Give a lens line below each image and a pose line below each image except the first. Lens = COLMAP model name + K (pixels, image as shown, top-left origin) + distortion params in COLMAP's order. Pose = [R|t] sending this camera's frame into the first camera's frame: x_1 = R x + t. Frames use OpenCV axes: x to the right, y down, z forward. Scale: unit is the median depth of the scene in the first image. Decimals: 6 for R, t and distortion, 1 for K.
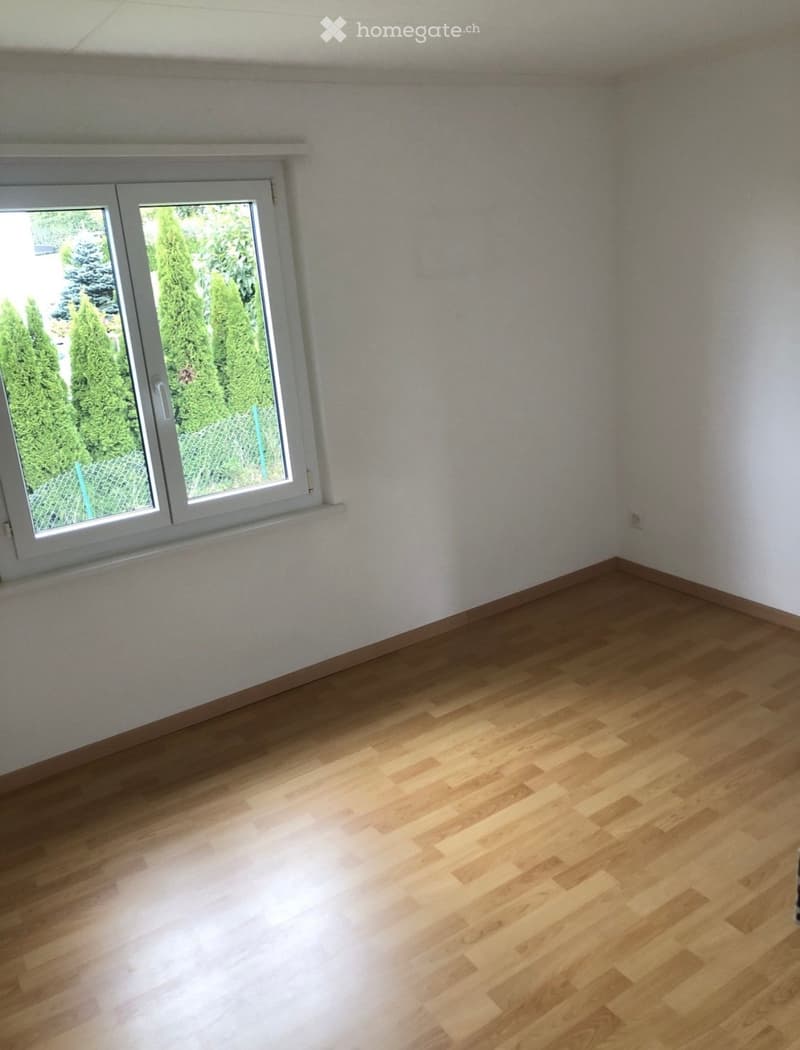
lens RADIAL K [[881.2, 0, 403.2], [0, 881.2, 528.5], [0, 0, 1]] dist [0.053771, -0.048189]
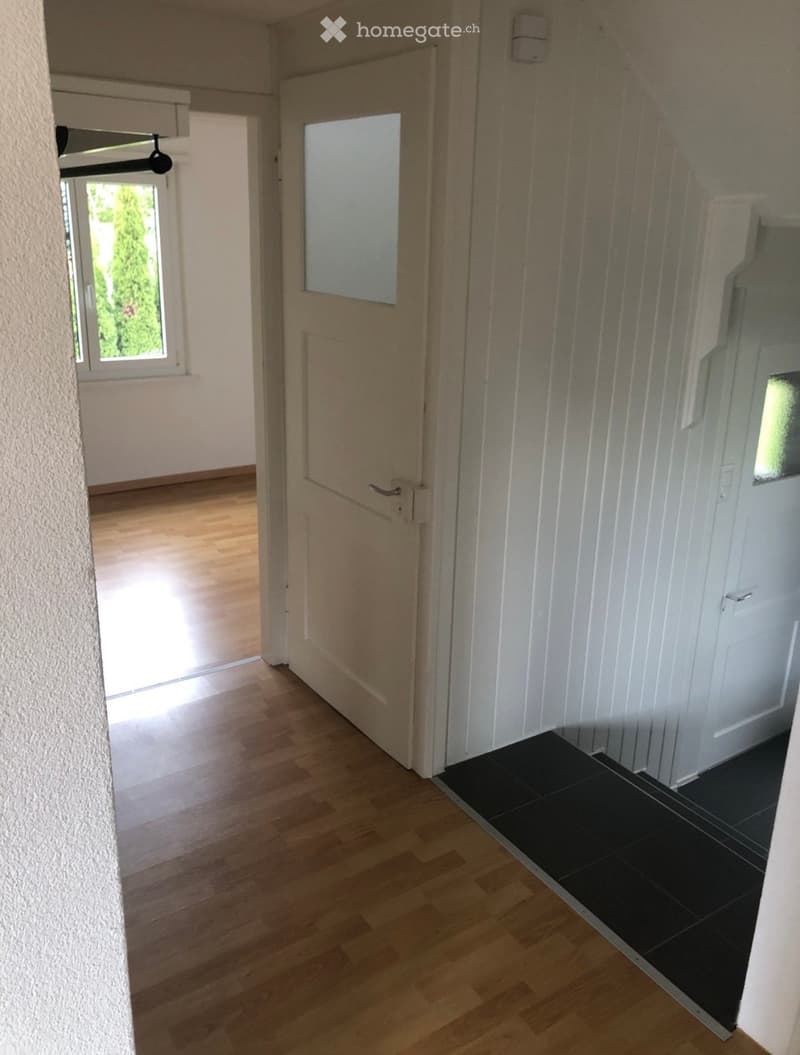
lens RADIAL K [[885.4, 0, 399.8], [0, 885.4, 521.4], [0, 0, 1]] dist [0.053771, -0.048189]
pose [[0.994156, 0.095006, 0.051268, 0.086024], [-0.095605, 0.995375, 0.009347, 0.066895], [-0.050143, -0.014194, 0.998641, -0.236463]]
